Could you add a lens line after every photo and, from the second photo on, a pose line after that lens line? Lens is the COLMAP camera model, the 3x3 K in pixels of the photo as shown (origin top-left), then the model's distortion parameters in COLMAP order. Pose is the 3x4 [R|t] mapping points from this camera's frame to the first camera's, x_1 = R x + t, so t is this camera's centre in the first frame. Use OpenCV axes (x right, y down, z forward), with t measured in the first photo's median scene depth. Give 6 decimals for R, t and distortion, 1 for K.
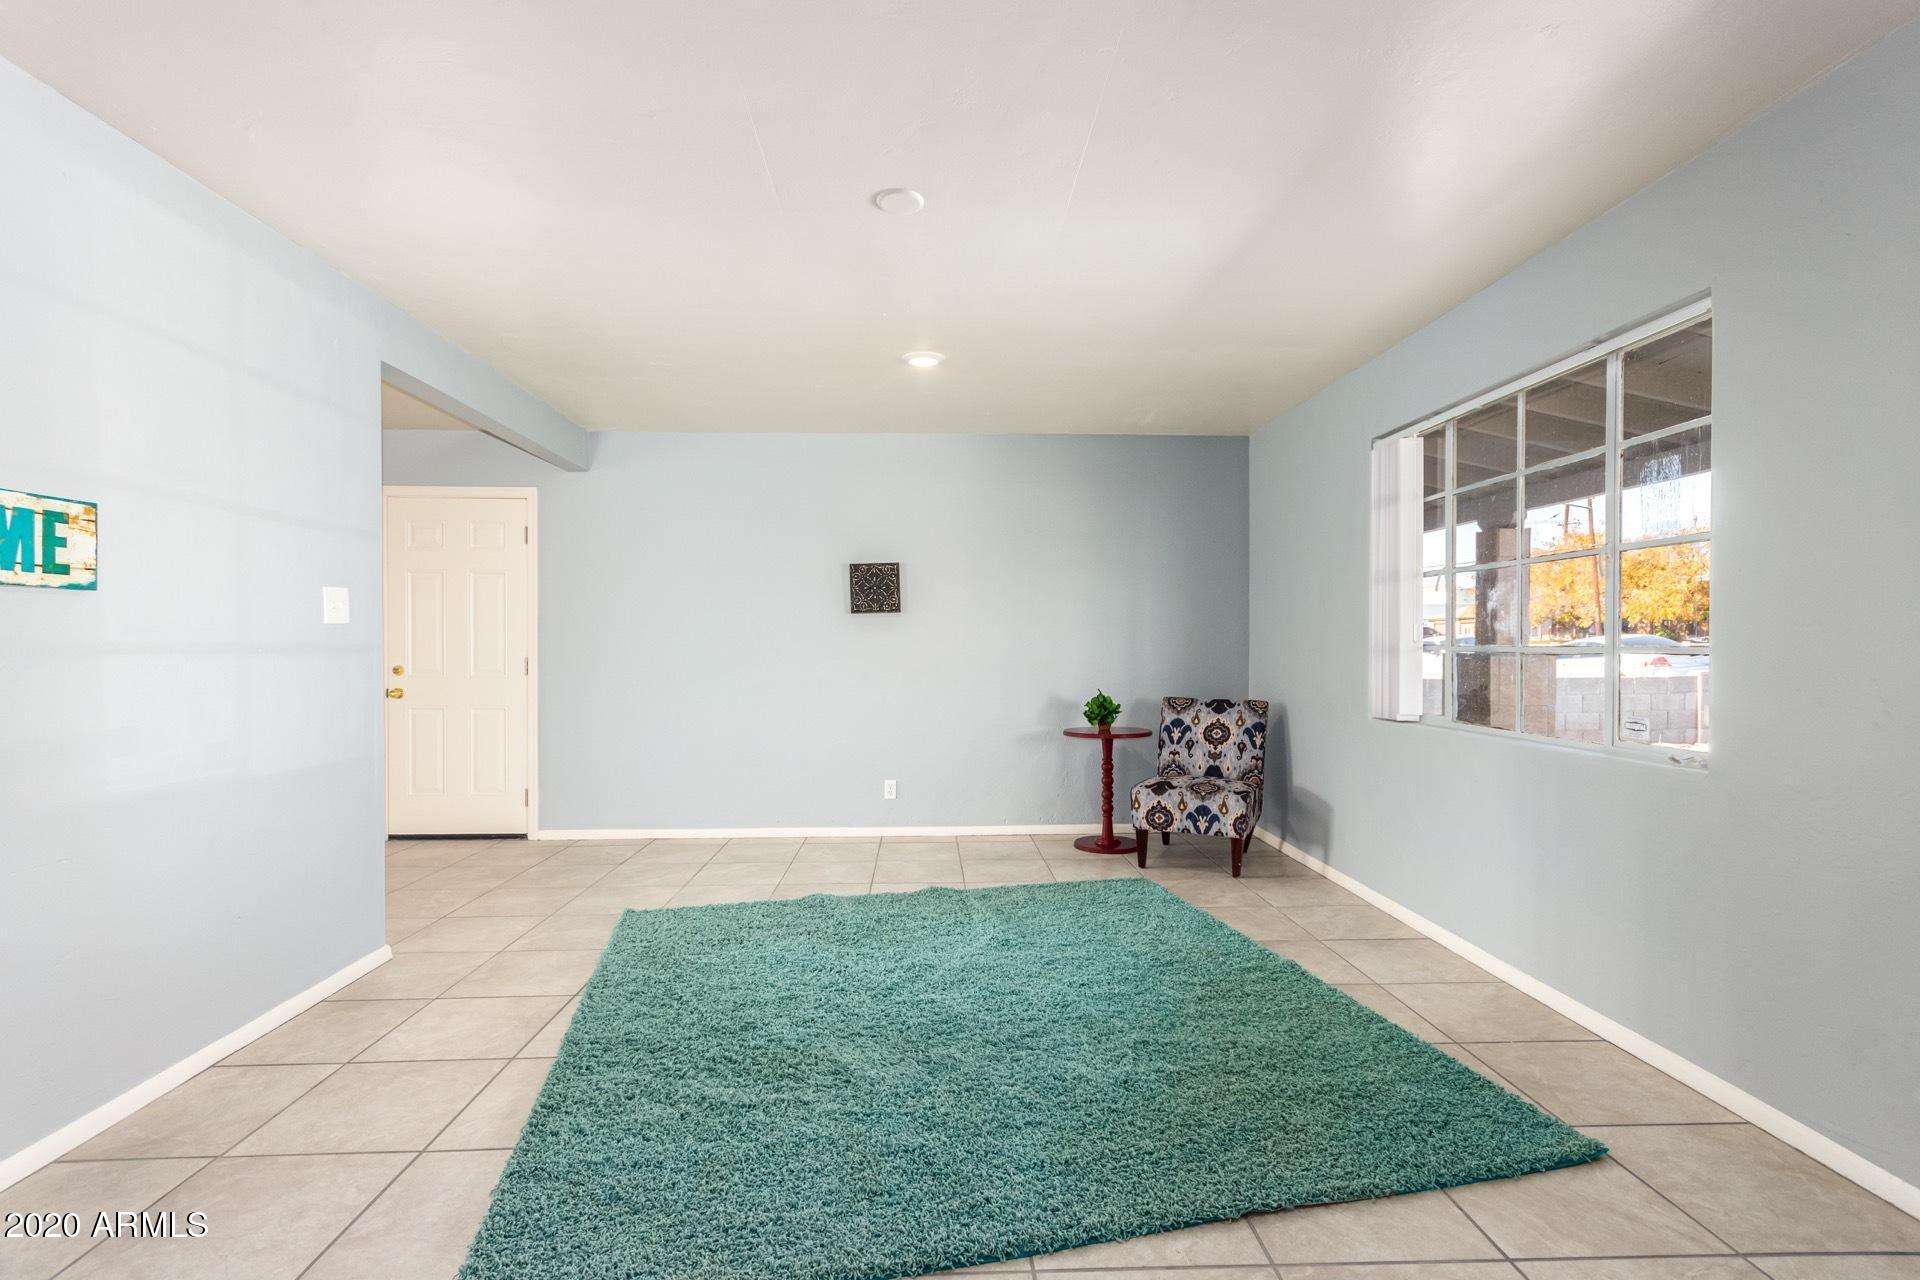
lens RADIAL K [[894.0, 0, 952.7], [0, 894.0, 651.8], [0, 0, 1]] dist [0.003544, 0.001145]
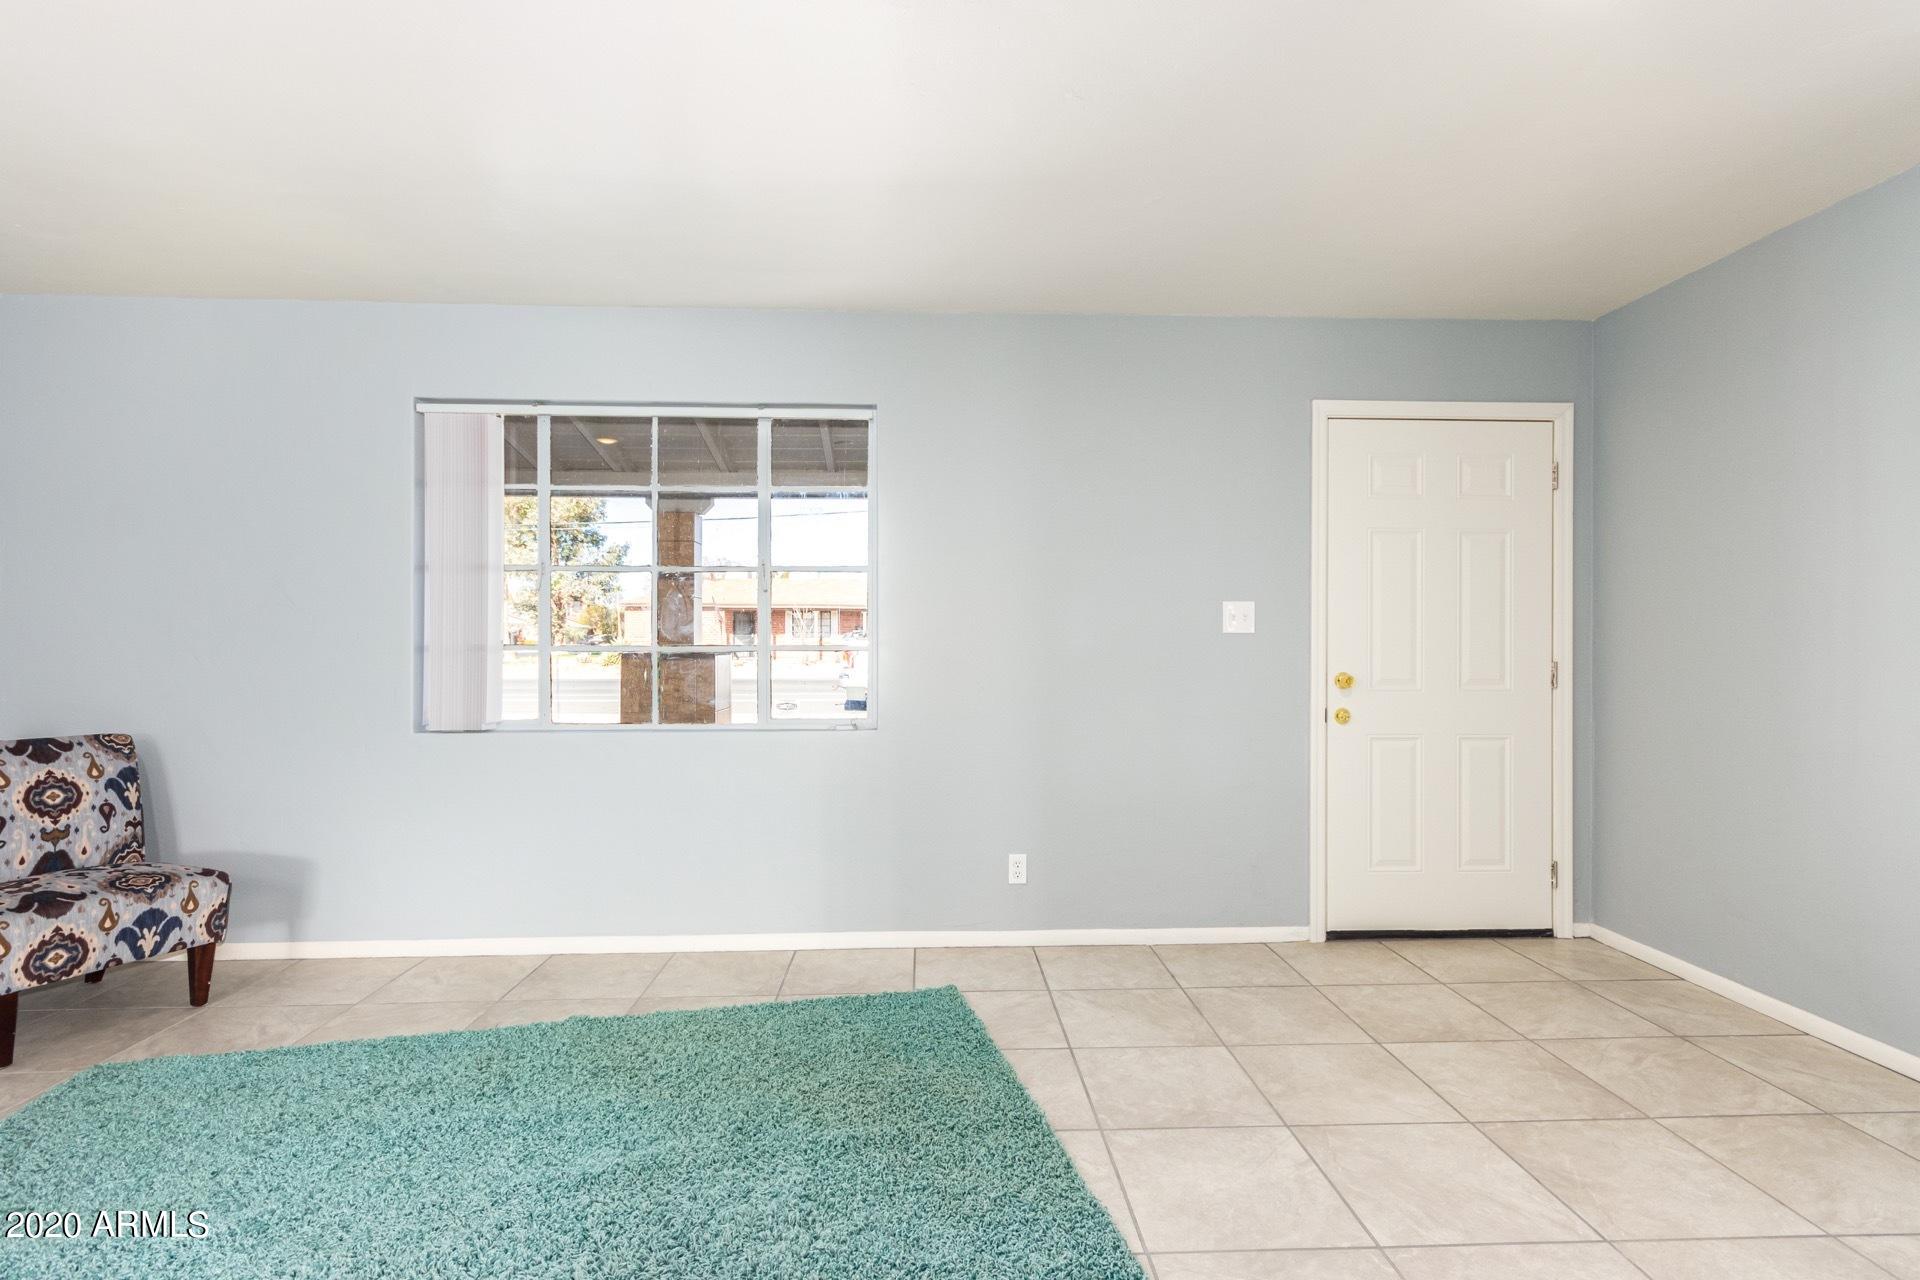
lens RADIAL K [[933.4, 0, 960.0], [0, 933.4, 640.0], [0, 0, 1]] dist [0.004462, 0.000860]
pose [[-0.012923, 0.005247, 0.999903, -0.358474], [0.009688, 0.999940, -0.005122, -0.002805], [-0.999870, 0.009621, -0.012973, 0.447234]]
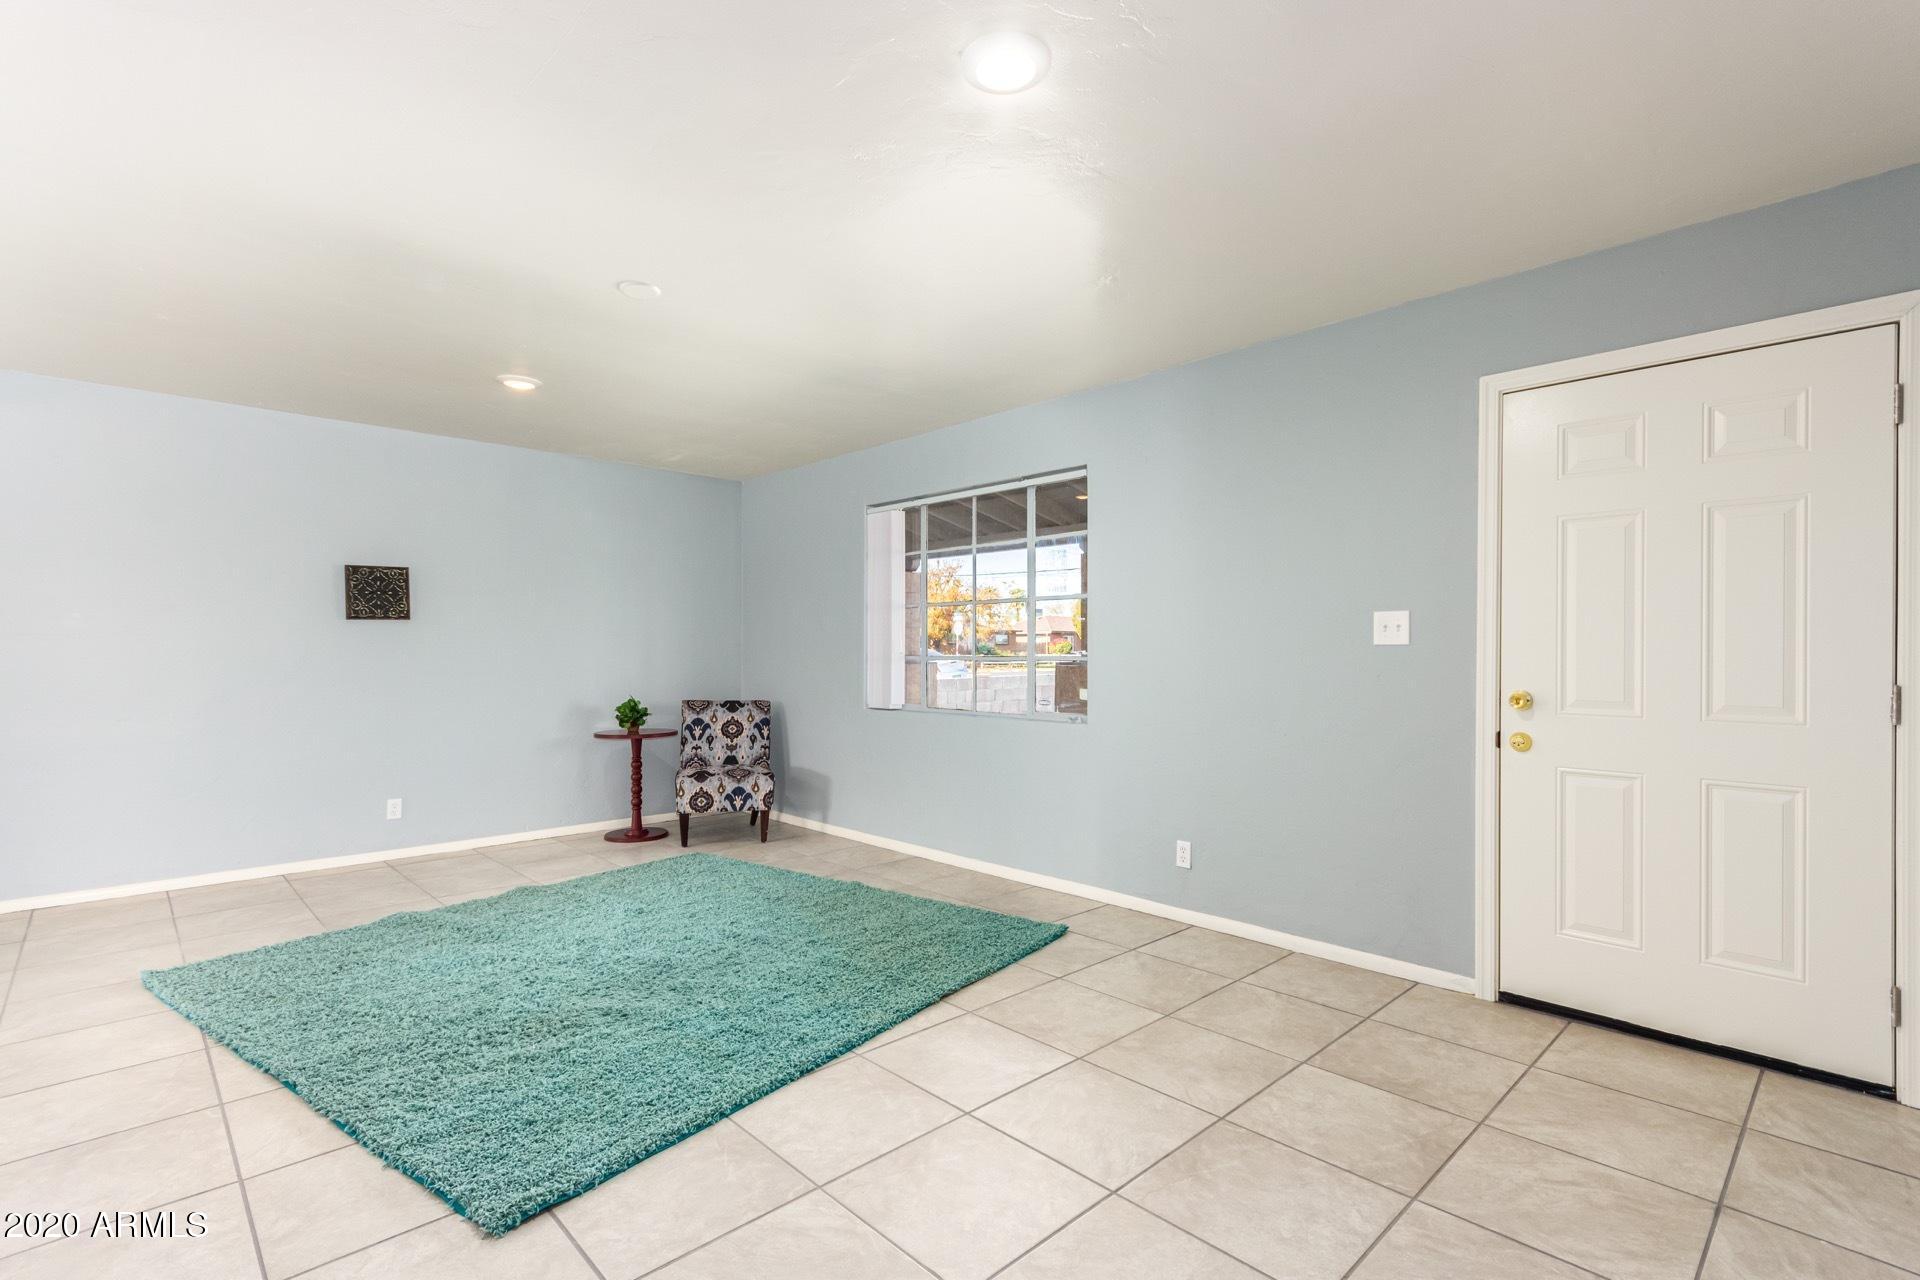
lens RADIAL K [[894.0, 0, 952.7], [0, 894.0, 651.8], [0, 0, 1]] dist [0.003544, 0.001145]
pose [[0.750031, 0.005070, 0.661384, -0.301382], [0.002788, 0.999937, -0.010827, 0.001865], [-0.661397, 0.009965, 0.749970, -0.104845]]
